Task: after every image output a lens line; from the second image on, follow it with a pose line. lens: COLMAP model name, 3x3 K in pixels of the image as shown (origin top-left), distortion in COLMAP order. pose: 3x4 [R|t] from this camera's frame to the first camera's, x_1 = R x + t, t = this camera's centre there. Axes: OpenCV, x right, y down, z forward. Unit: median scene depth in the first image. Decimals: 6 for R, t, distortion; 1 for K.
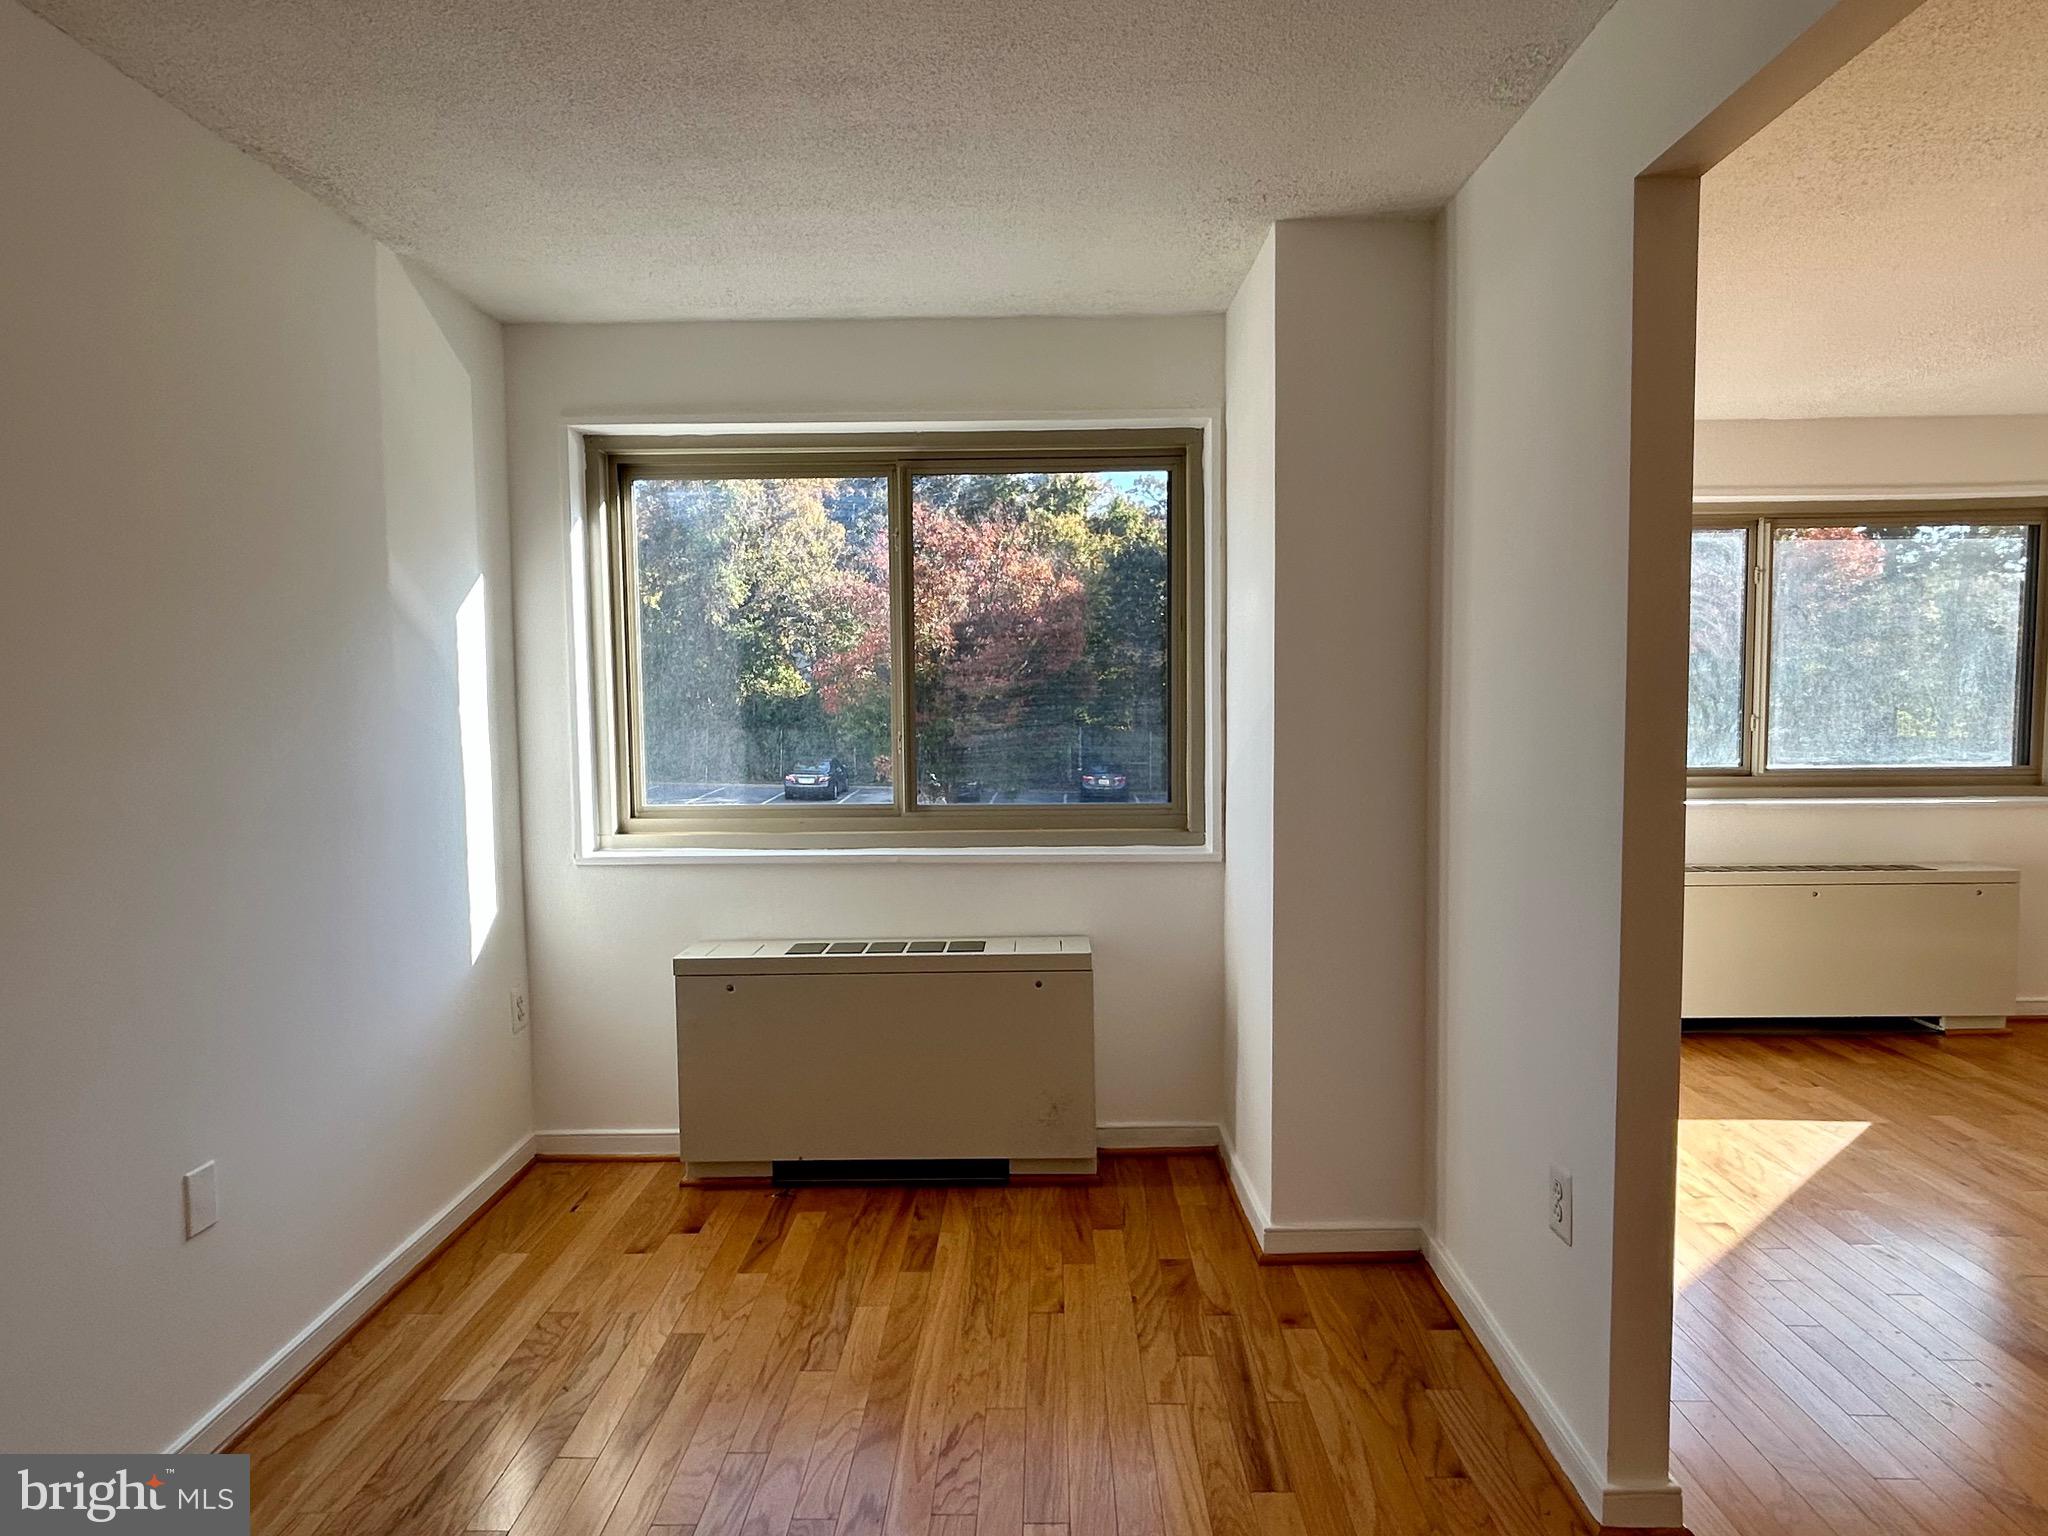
lens RADIAL K [[1205.3, 0, 1015.9], [0, 1205.3, 763.1], [0, 0, 1]] dist [0.002757, 0.001369]
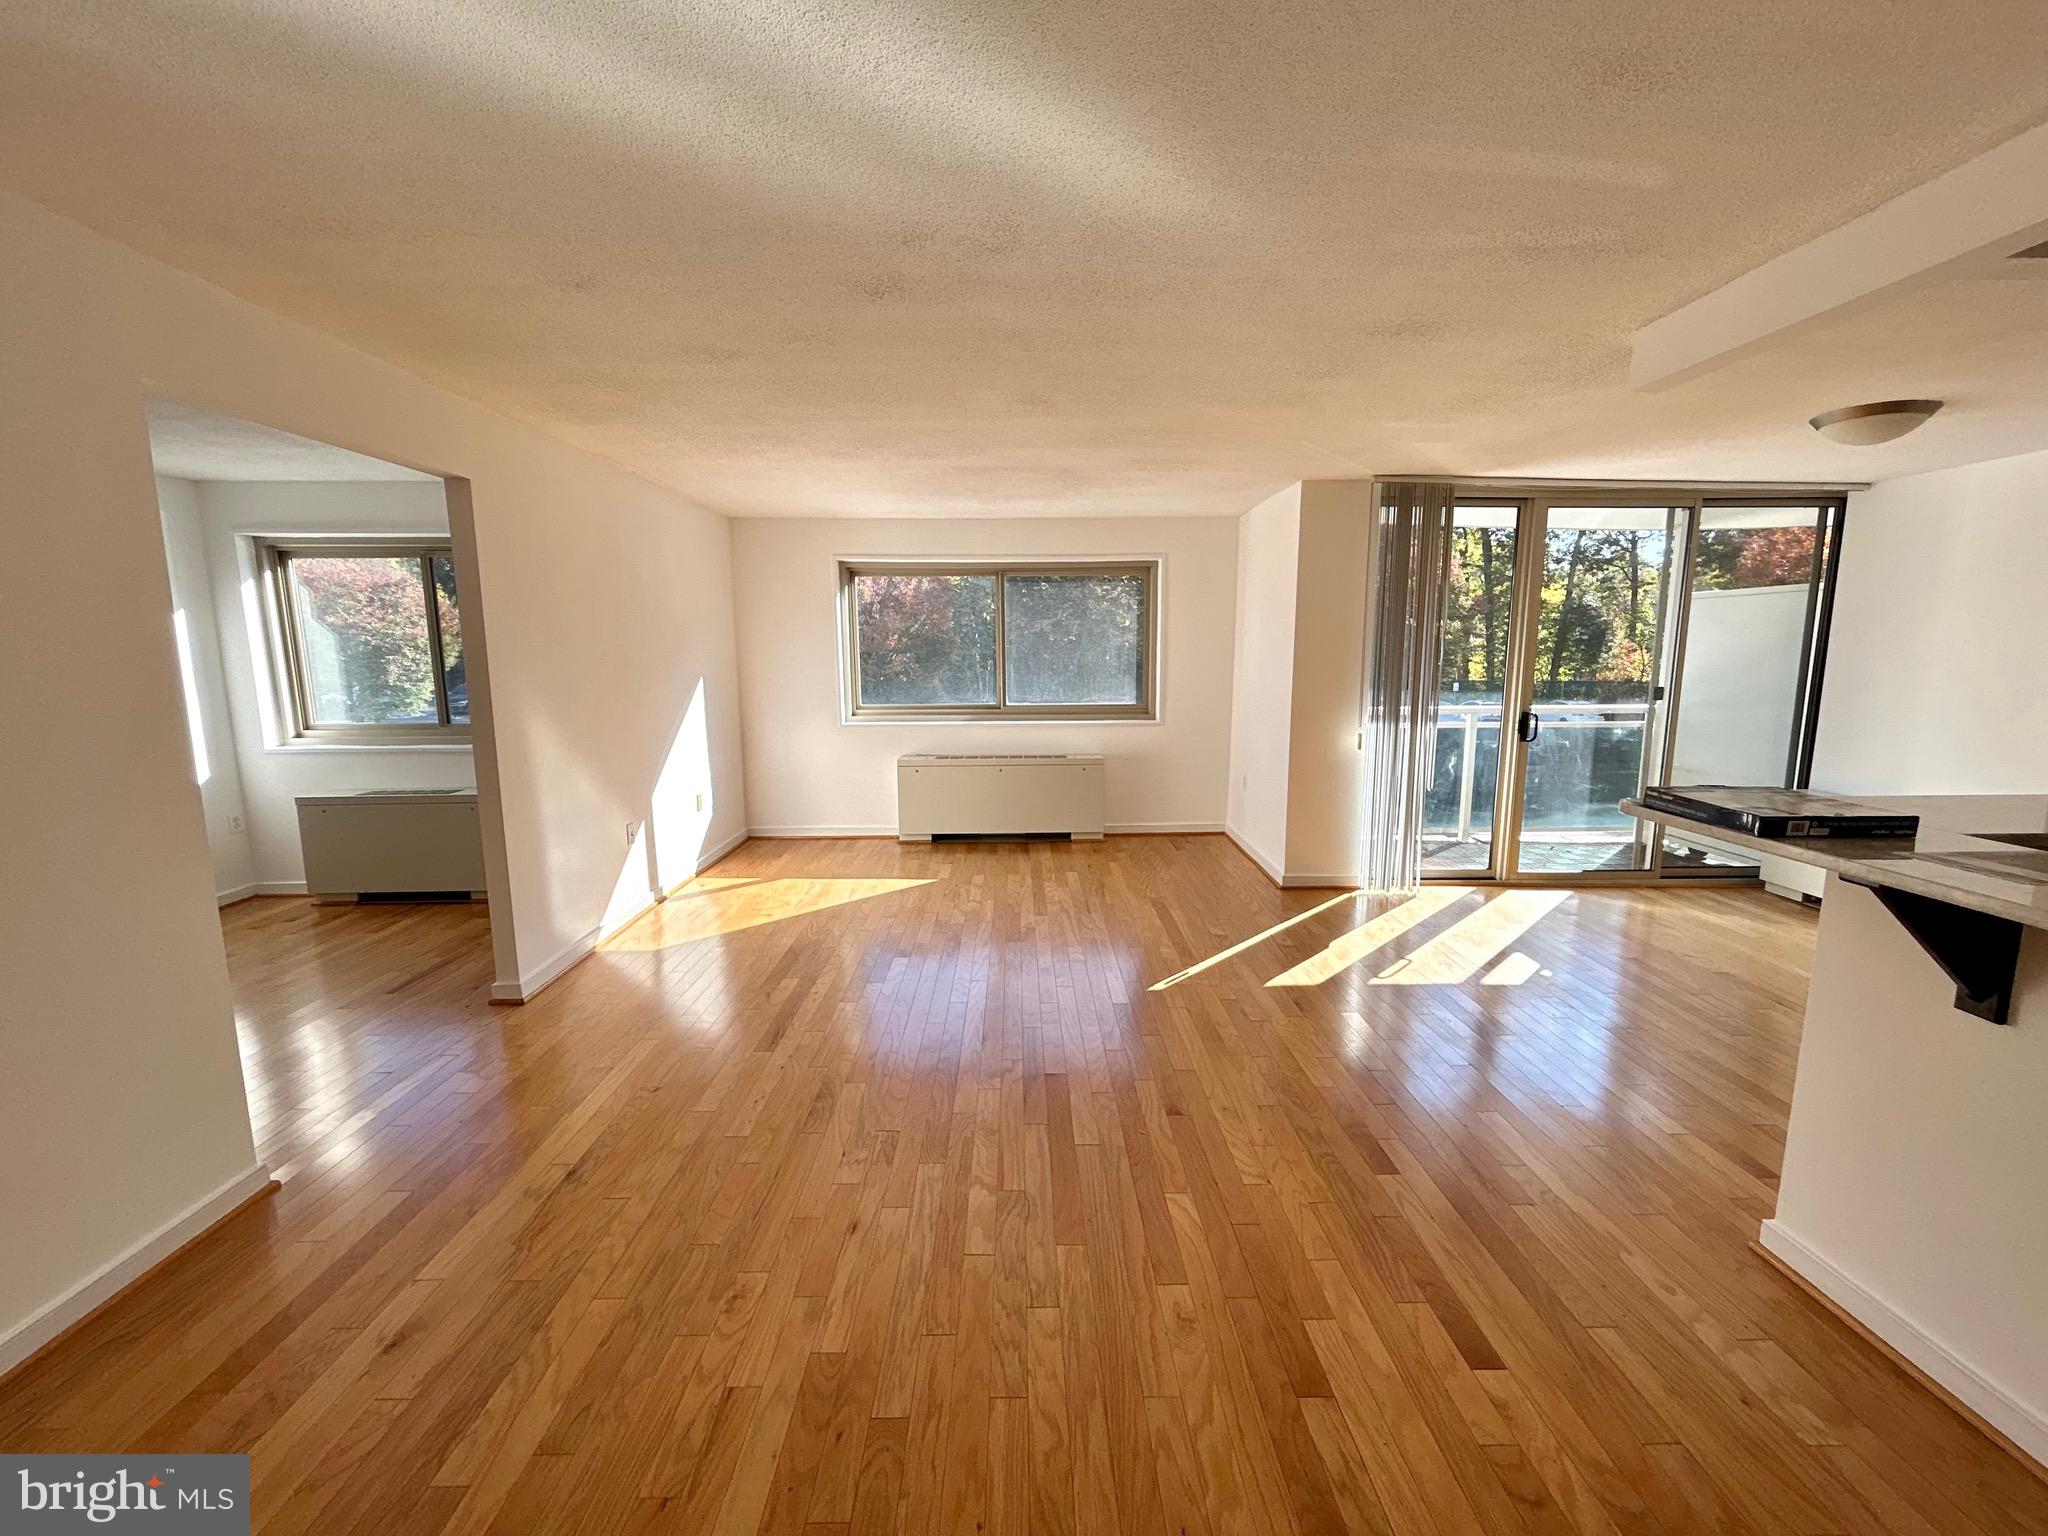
lens RADIAL K [[833.3, 0, 1025.4], [0, 833.3, 763.2], [0, 0, 1]] dist [0.001639, 0.000190]
pose [[0.999547, 0.000647, 0.030076, 0.829518], [-0.003114, 0.996624, 0.082045, -0.015912], [-0.029922, -0.082102, 0.996175, -0.418587]]
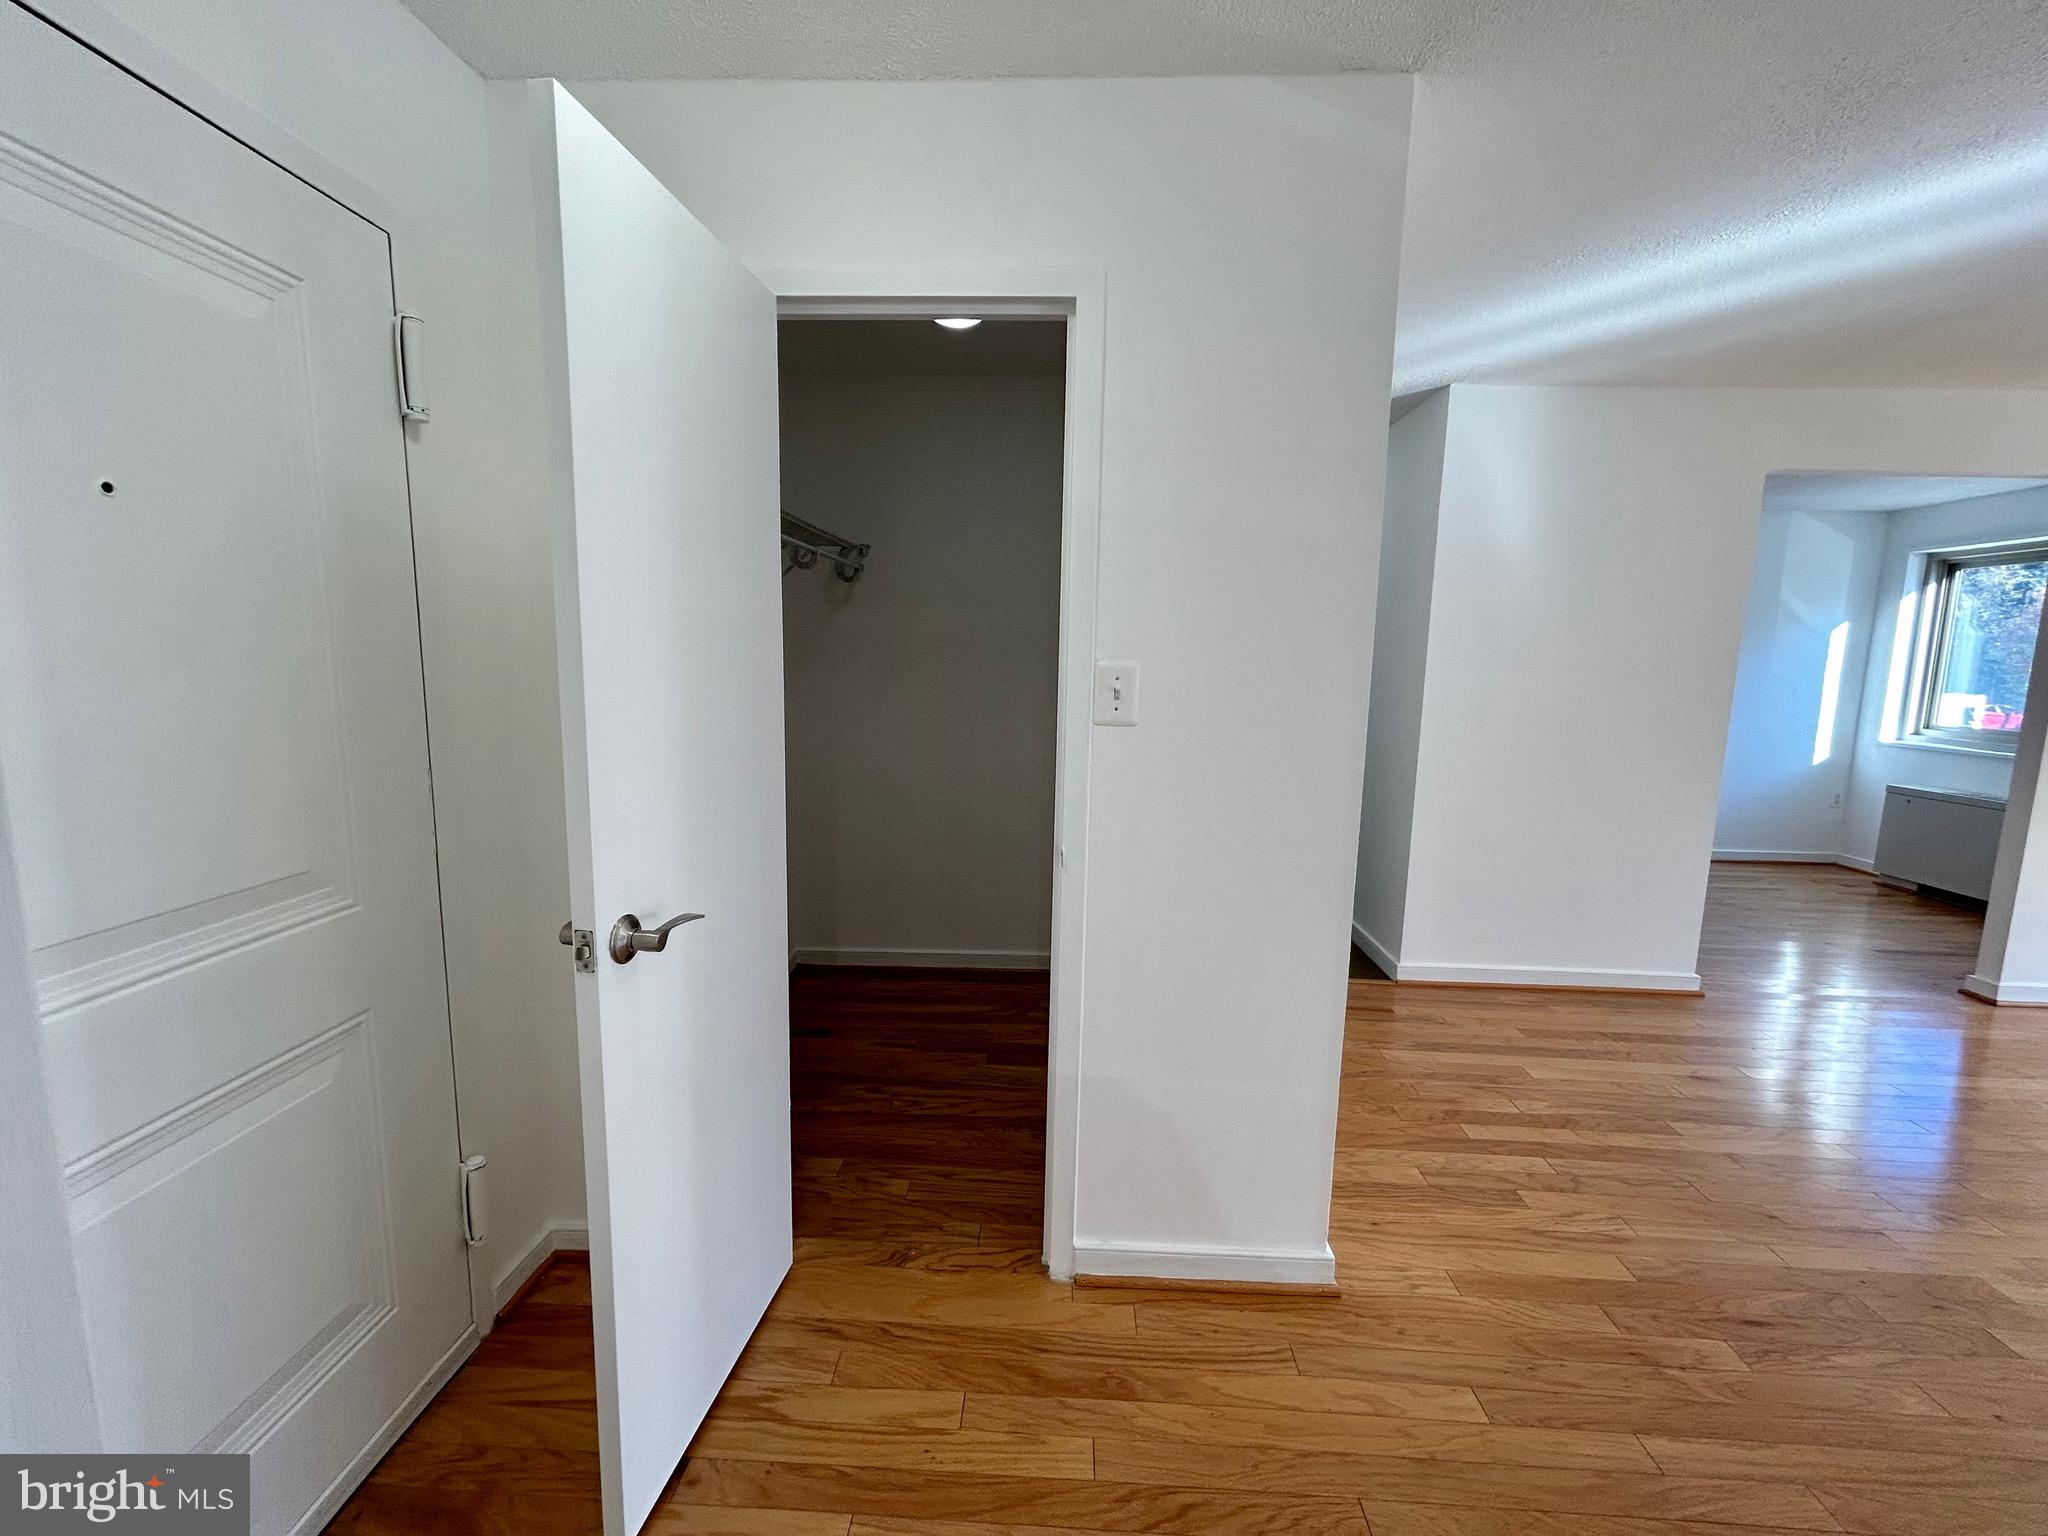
lens RADIAL K [[833.3, 0, 1026.8], [0, 833.3, 769.7], [0, 0, 1]] dist [0.001639, 0.000190]
pose [[-0.024896, 0.150862, -0.988241, 1.199398], [-0.082281, 0.984884, 0.152422, 0.021980], [0.996298, 0.085109, -0.012107, -0.573016]]
